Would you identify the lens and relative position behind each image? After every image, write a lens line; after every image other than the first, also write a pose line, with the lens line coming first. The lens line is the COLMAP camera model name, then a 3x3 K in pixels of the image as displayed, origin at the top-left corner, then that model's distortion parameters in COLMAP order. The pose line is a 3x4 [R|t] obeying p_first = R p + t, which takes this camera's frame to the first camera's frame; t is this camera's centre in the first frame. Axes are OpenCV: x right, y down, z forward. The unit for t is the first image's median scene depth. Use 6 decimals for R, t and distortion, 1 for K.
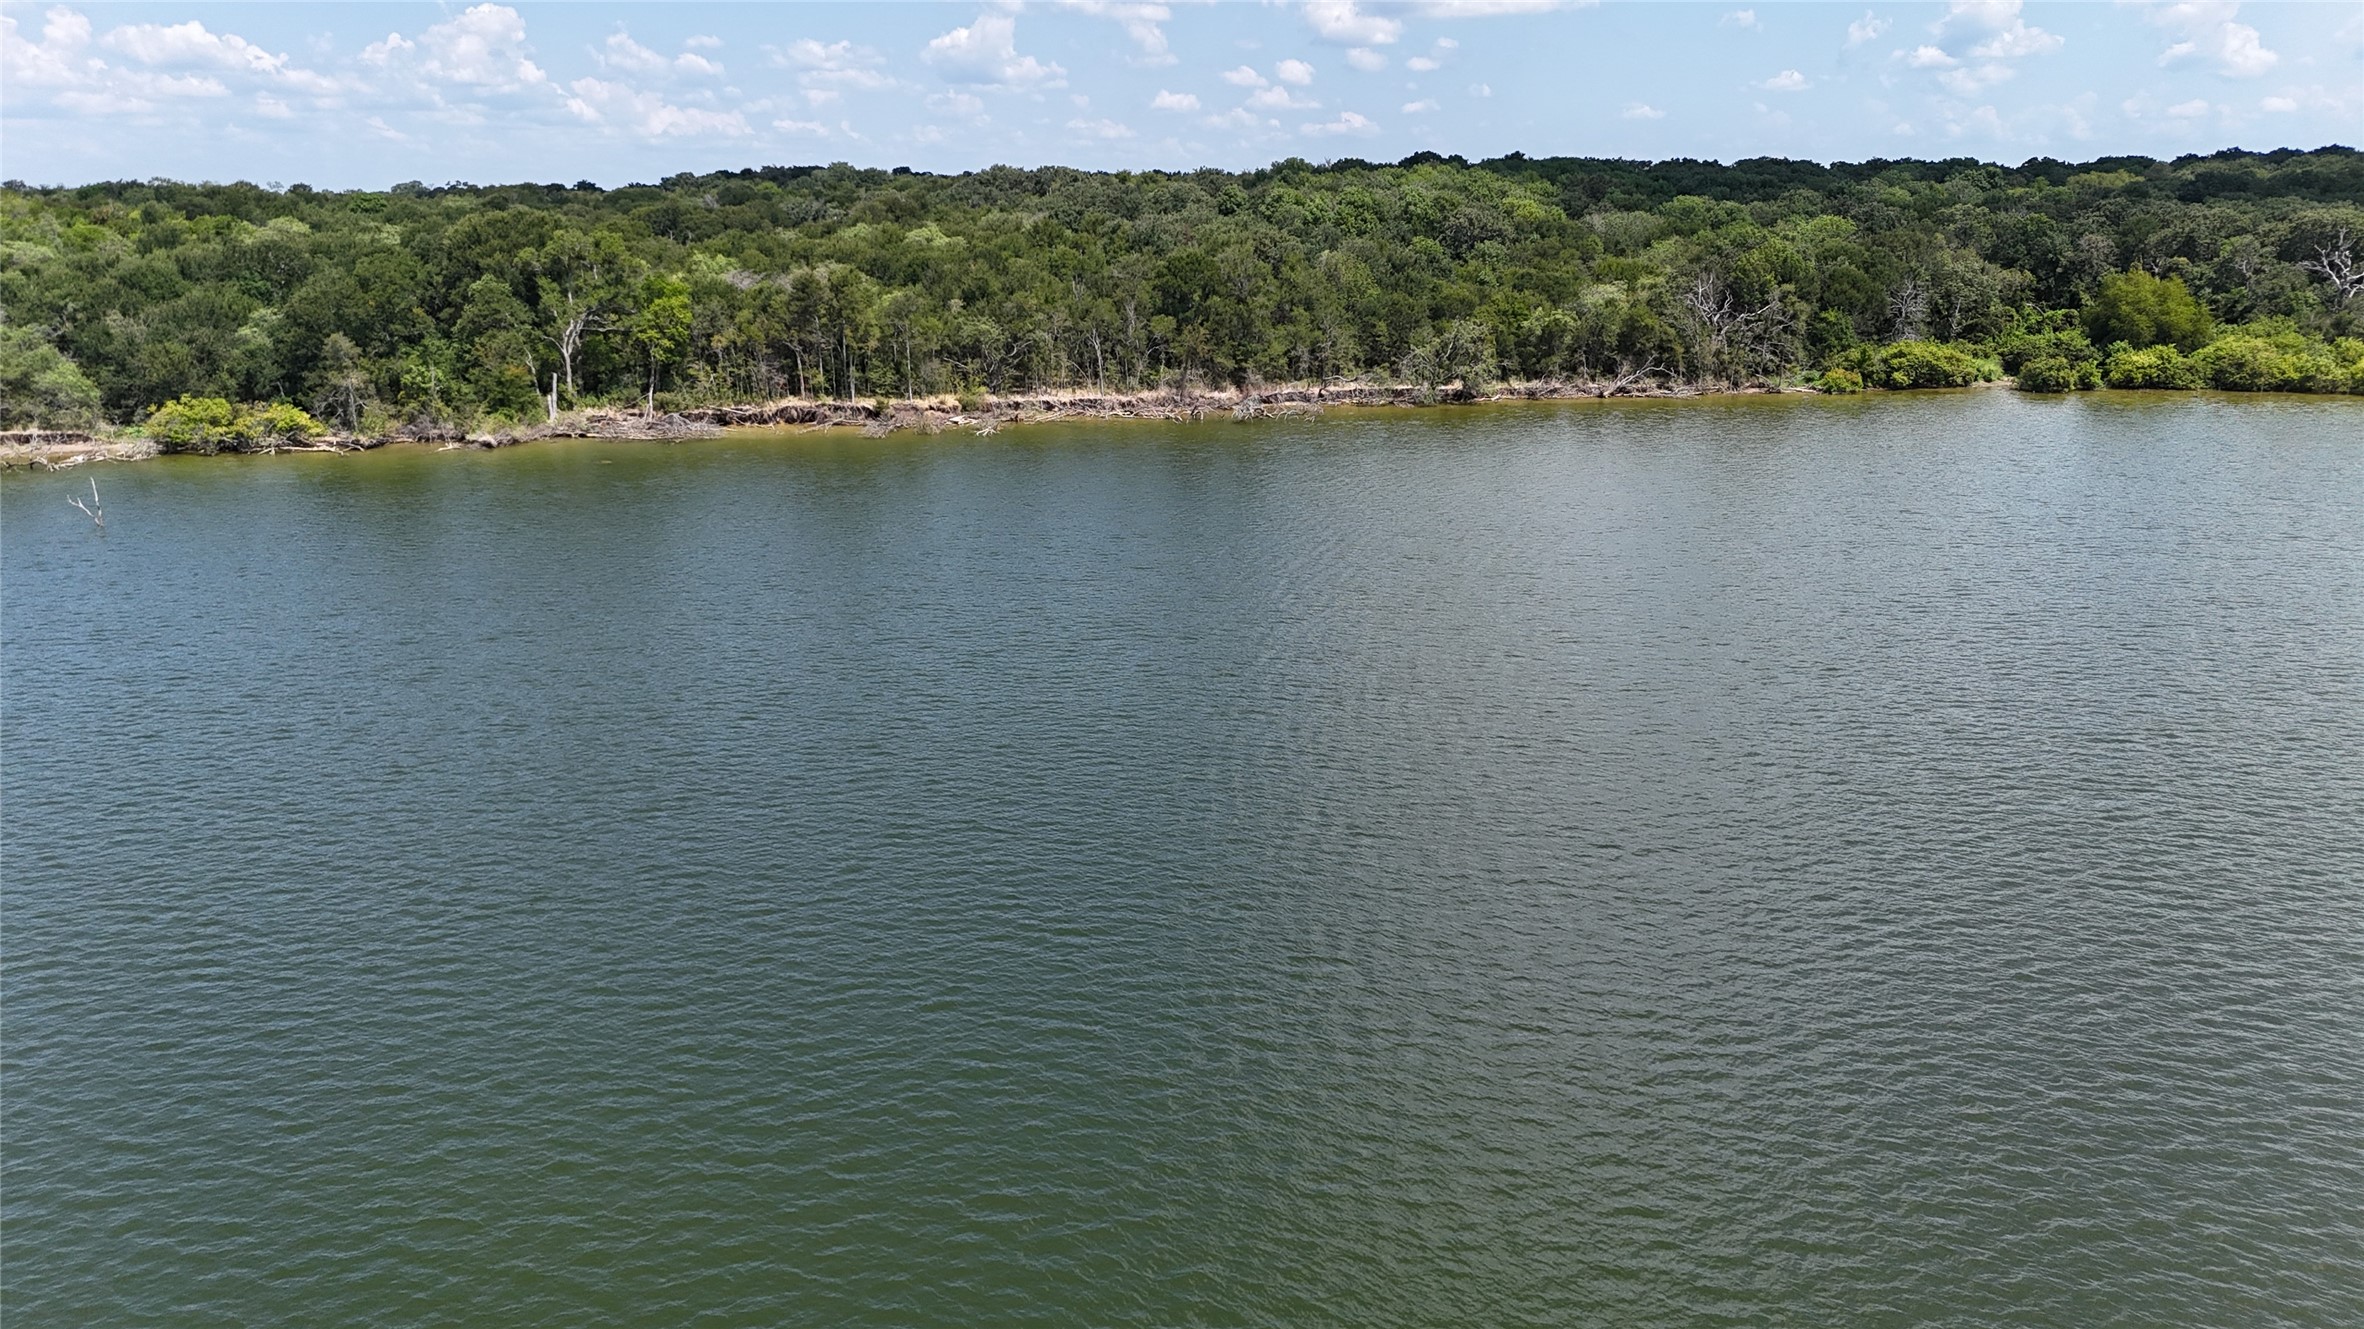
lens RADIAL K [[1737.1, 0, 1186.4], [0, 1737.1, 675.1], [0, 0, 1]] dist [0.090436, -0.099507]
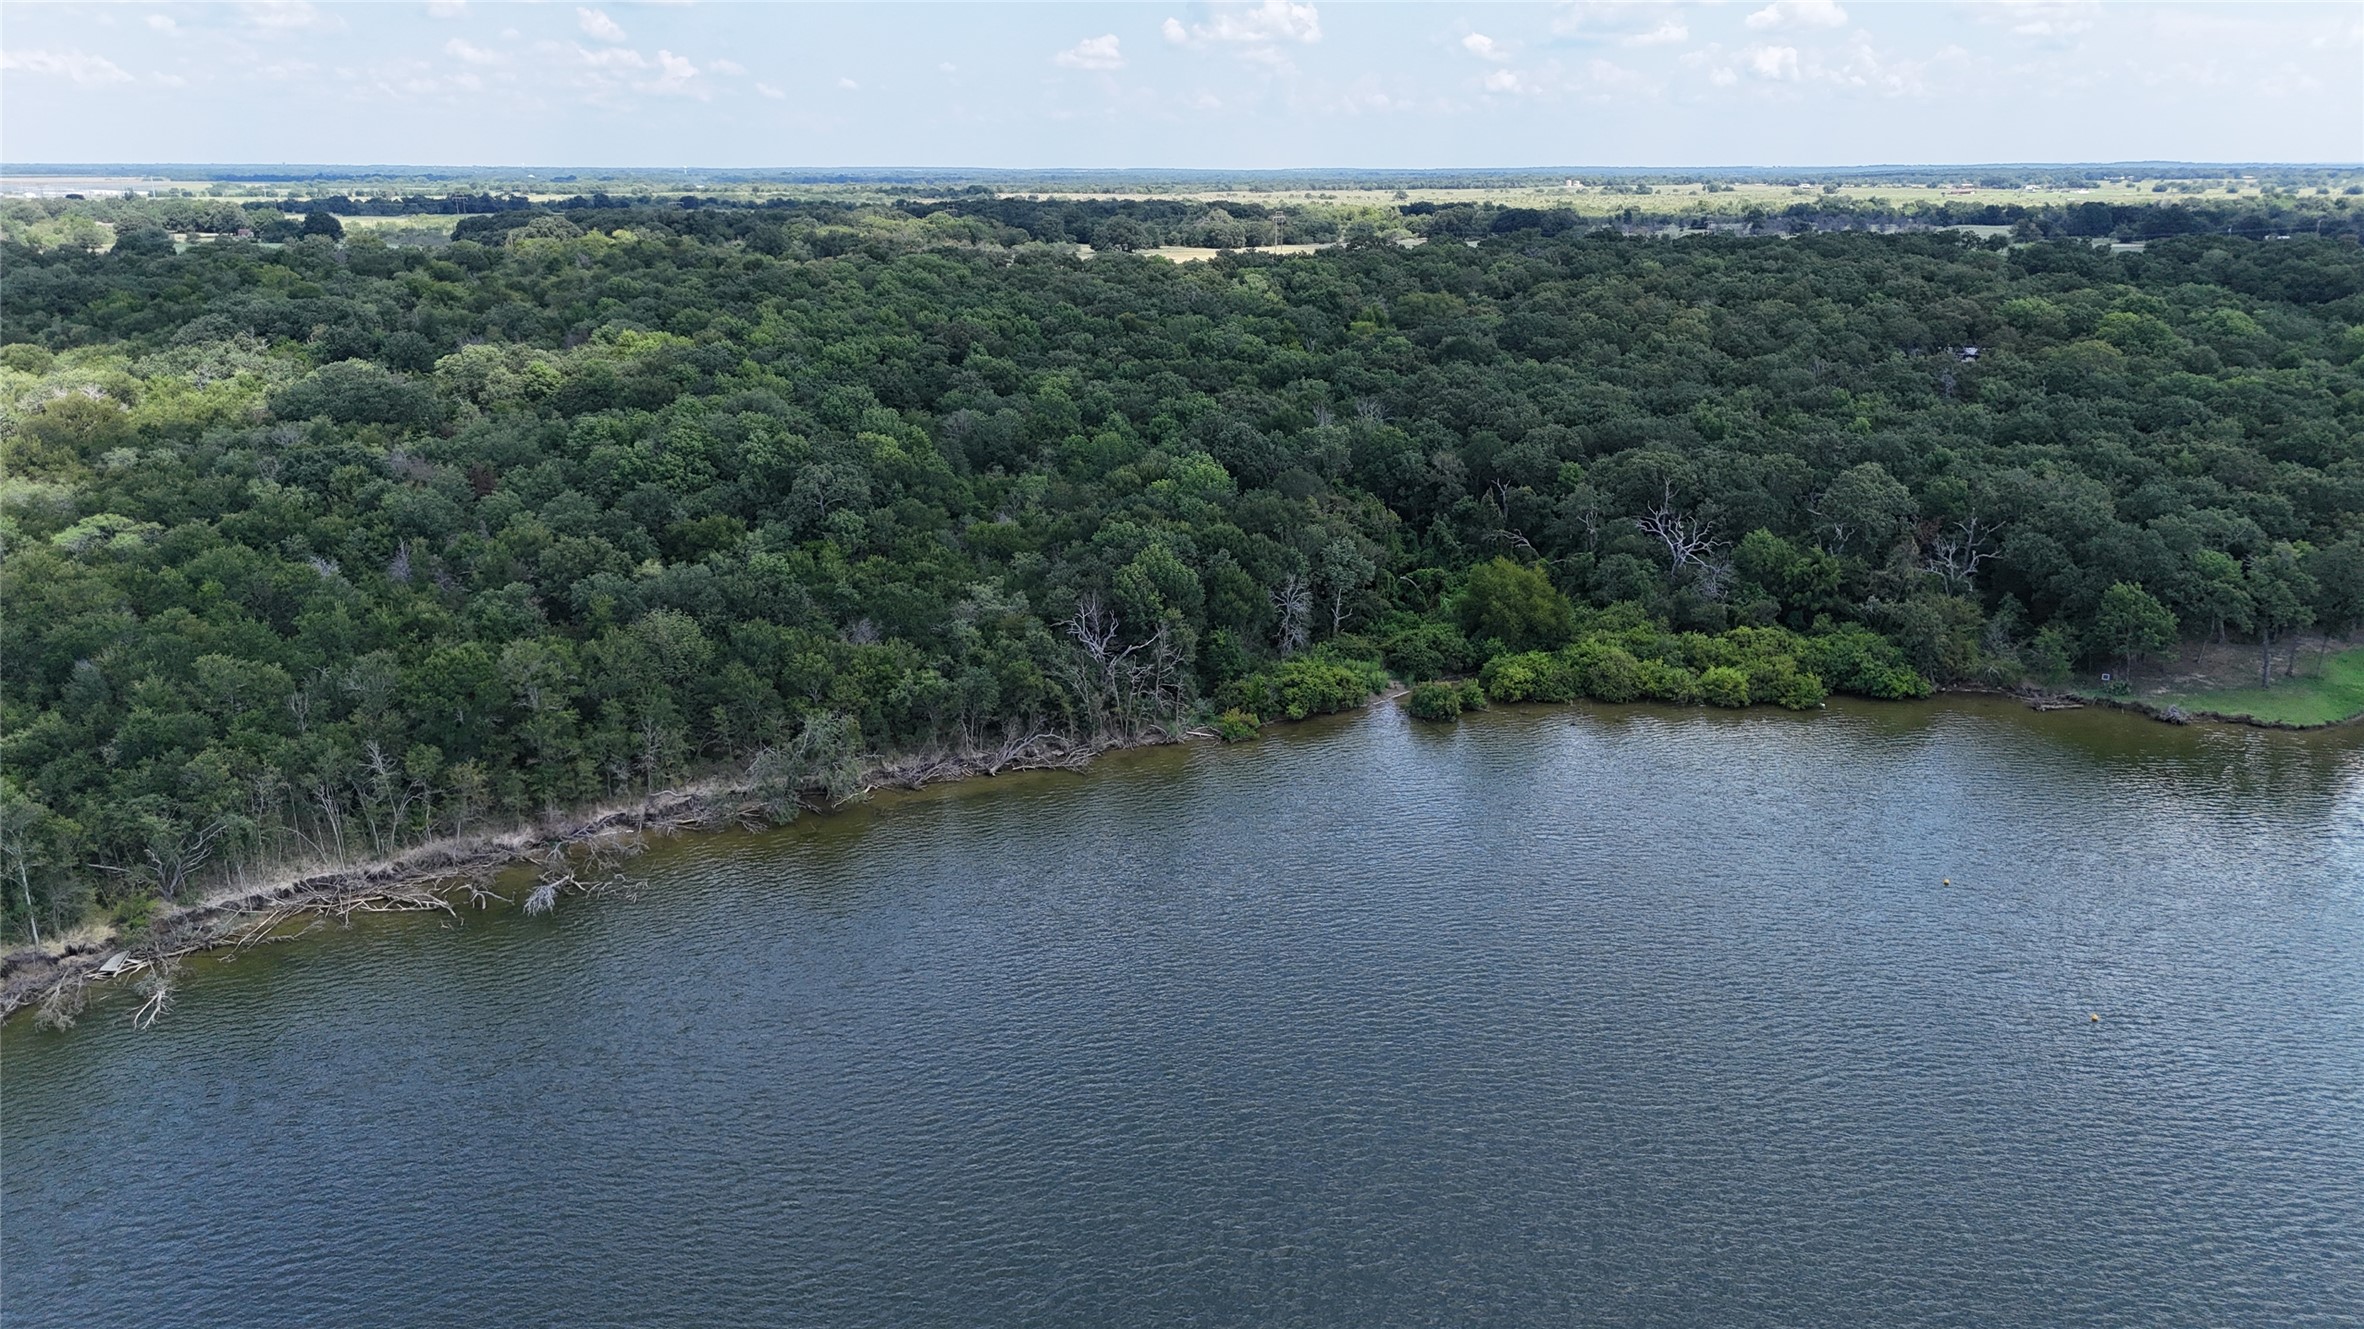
lens RADIAL K [[1740.6, 0, 1180.1], [0, 1740.6, 673.7], [0, 0, 1]] dist [0.066750, -0.058153]
pose [[0.941575, -0.090754, 0.324347, 0.051551], [0.084925, 0.995870, 0.032112, -0.230164], [-0.325921, -0.002691, 0.945393, 0.151519]]
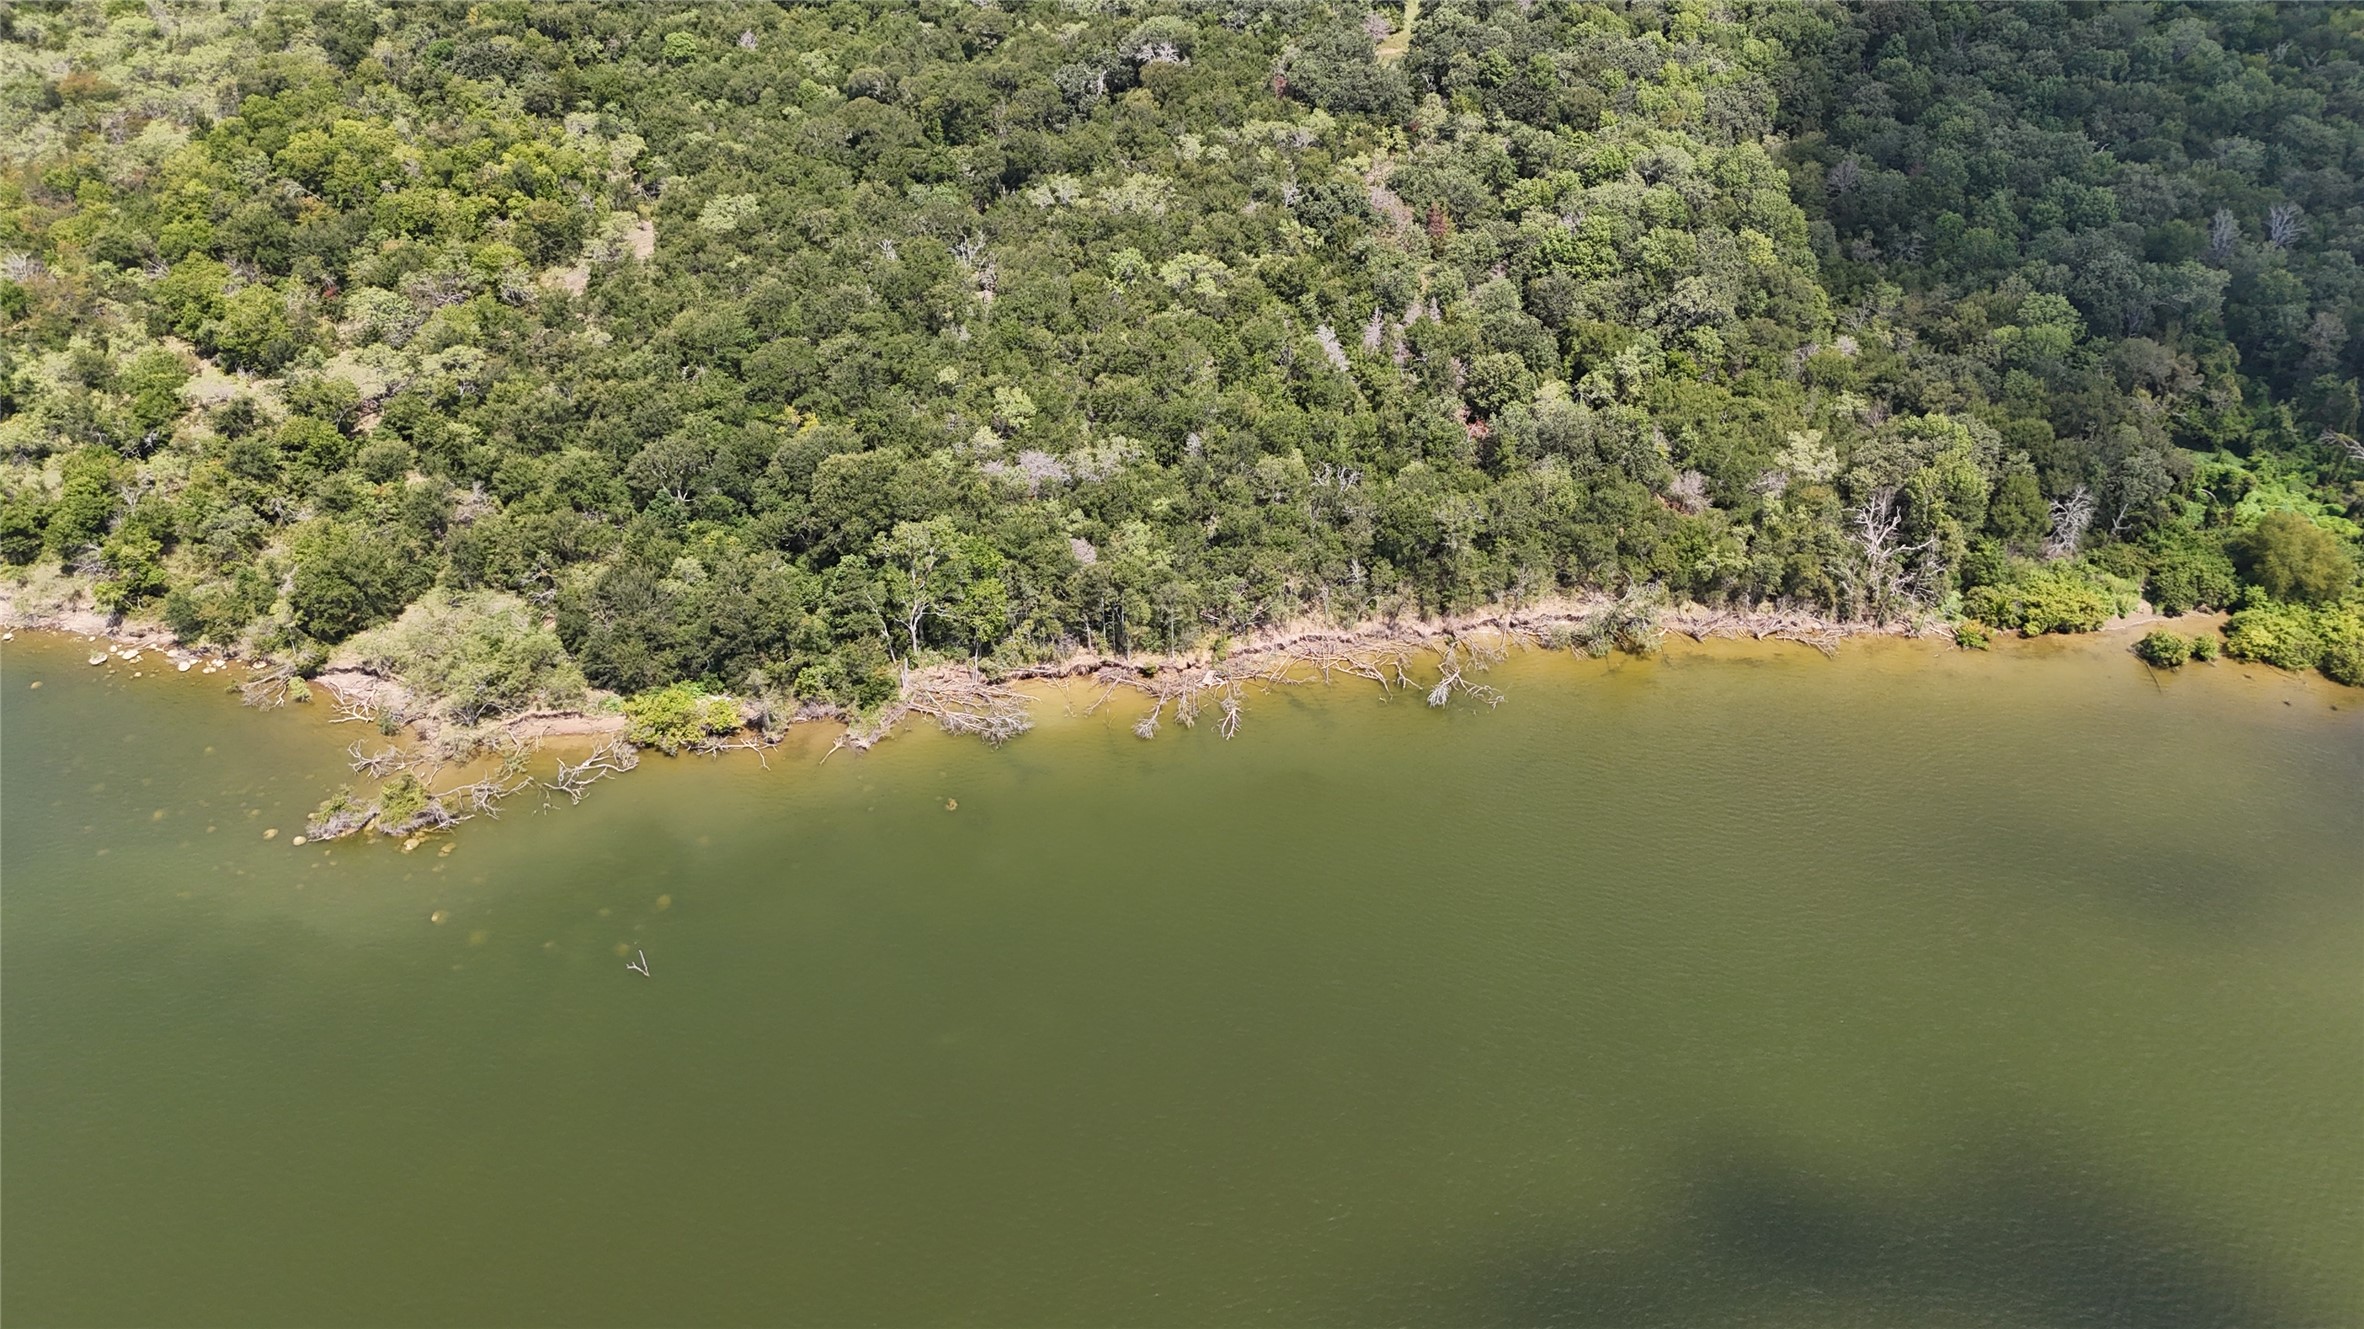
lens RADIAL K [[1749.2, 0, 1185.4], [0, 1749.2, 662.2], [0, 0, 1]] dist [0.078076, -0.073237]
pose [[0.989515, 0.085328, -0.116533, -0.001847], [-0.037231, 0.930258, 0.365011, -0.563902], [0.139551, -0.356845, 0.923681, -0.150198]]
